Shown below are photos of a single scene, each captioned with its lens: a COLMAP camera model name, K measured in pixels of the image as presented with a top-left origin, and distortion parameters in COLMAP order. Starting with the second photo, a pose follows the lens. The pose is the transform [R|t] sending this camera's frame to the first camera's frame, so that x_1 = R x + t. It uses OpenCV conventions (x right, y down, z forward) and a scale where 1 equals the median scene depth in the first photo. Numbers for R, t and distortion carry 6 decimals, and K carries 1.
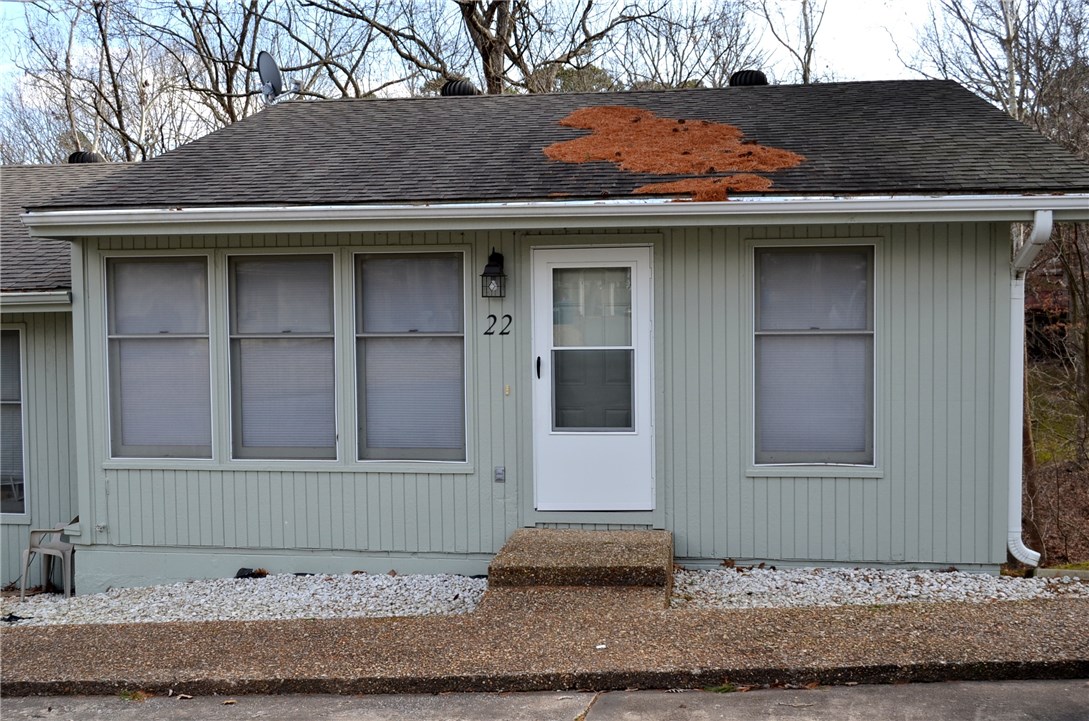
lens RADIAL K [[1124.3, 0, 544.5], [0, 1124.3, 360.5], [0, 0, 1]] dist [-0.015397, -0.001745]
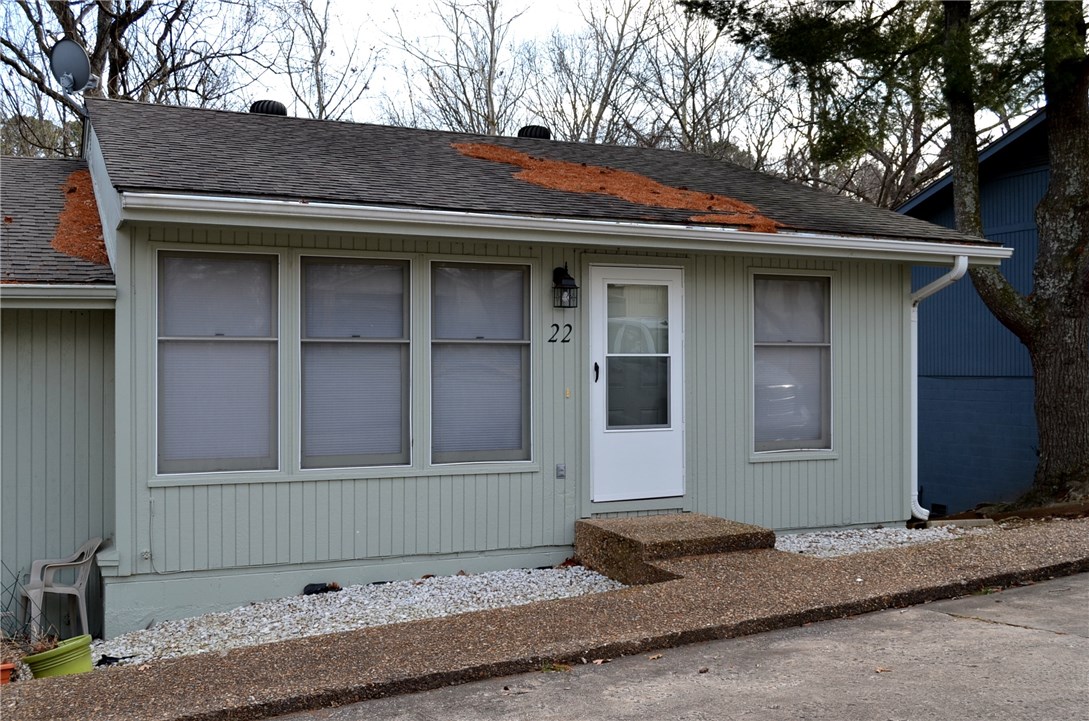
lens RADIAL K [[1124.3, 0, 544.5], [0, 1124.3, 360.5], [0, 0, 1]] dist [-0.015397, -0.001745]
pose [[0.850599, 0.011269, 0.525695, -0.626969], [0.016060, 0.998747, -0.047396, 0.046140], [-0.525570, 0.048758, 0.849352, 0.082968]]
